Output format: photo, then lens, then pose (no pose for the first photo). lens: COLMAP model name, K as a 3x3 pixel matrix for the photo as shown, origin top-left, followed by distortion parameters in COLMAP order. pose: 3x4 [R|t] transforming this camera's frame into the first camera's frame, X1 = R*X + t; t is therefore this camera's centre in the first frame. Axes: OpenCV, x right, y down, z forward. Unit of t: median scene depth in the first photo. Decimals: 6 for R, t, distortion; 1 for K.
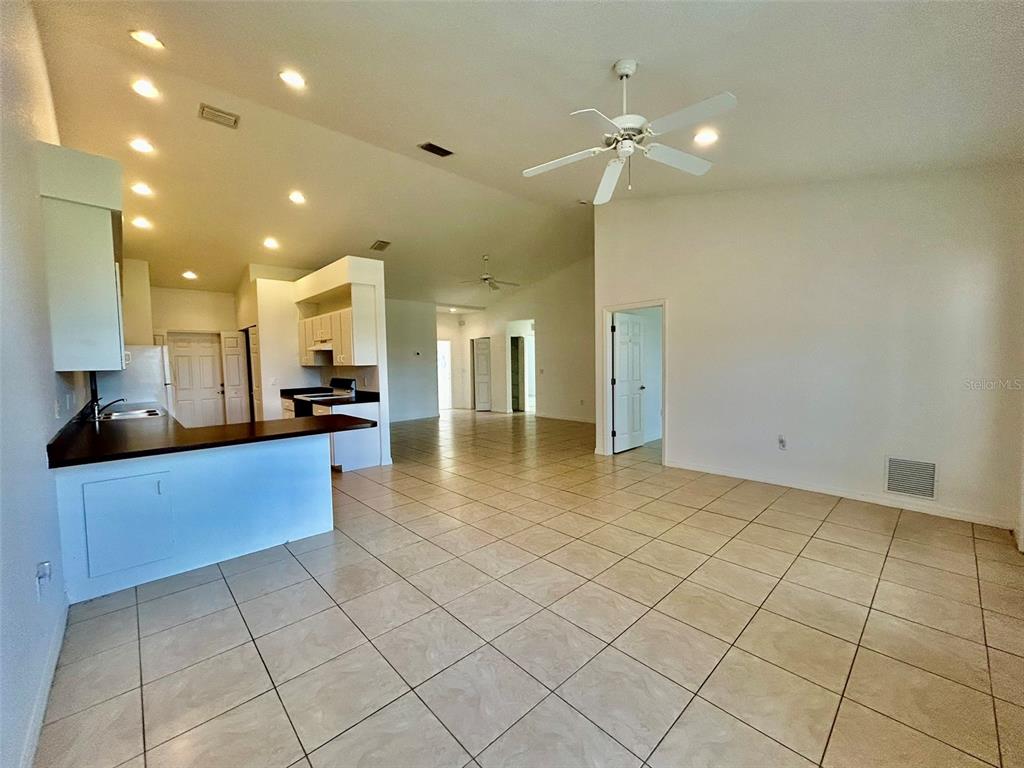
lens RADIAL K [[411.3, 0, 509.9], [0, 411.3, 385.4], [0, 0, 1]] dist [-0.003125, -0.000424]
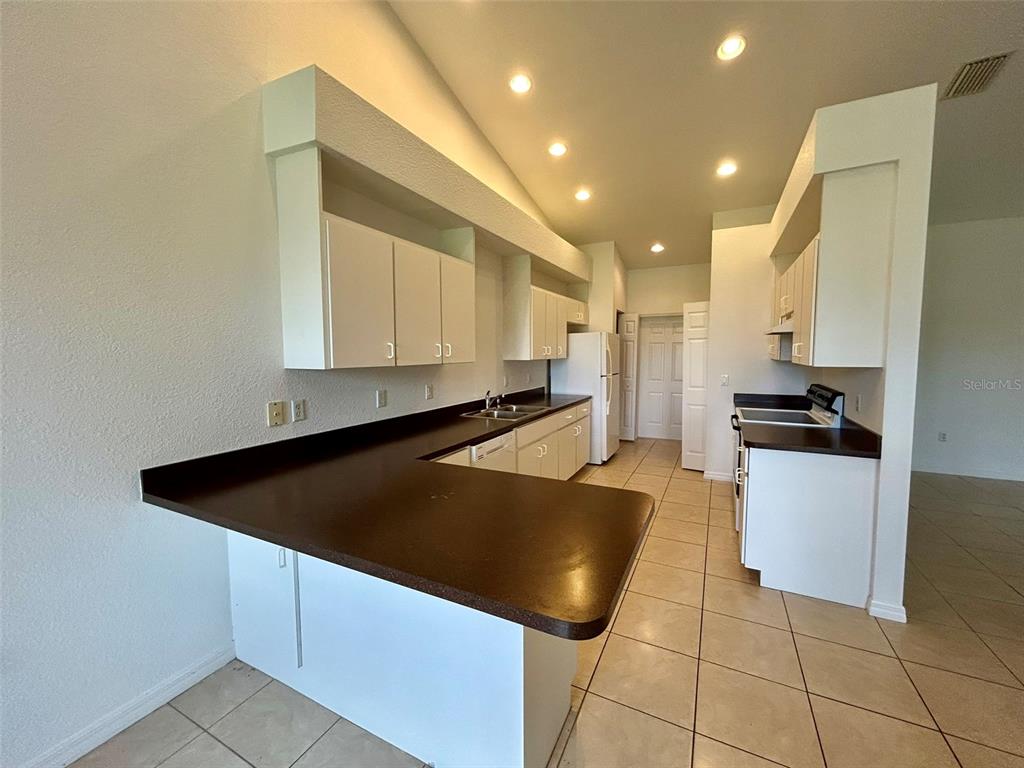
lens RADIAL K [[411.3, 0, 509.6], [0, 411.3, 384.7], [0, 0, 1]] dist [-0.003125, -0.000424]
pose [[0.343271, 0.093818, -0.934539, -0.069653], [-0.057821, 0.995222, 0.078671, -0.039240], [0.937455, 0.027030, 0.347056, 0.477078]]
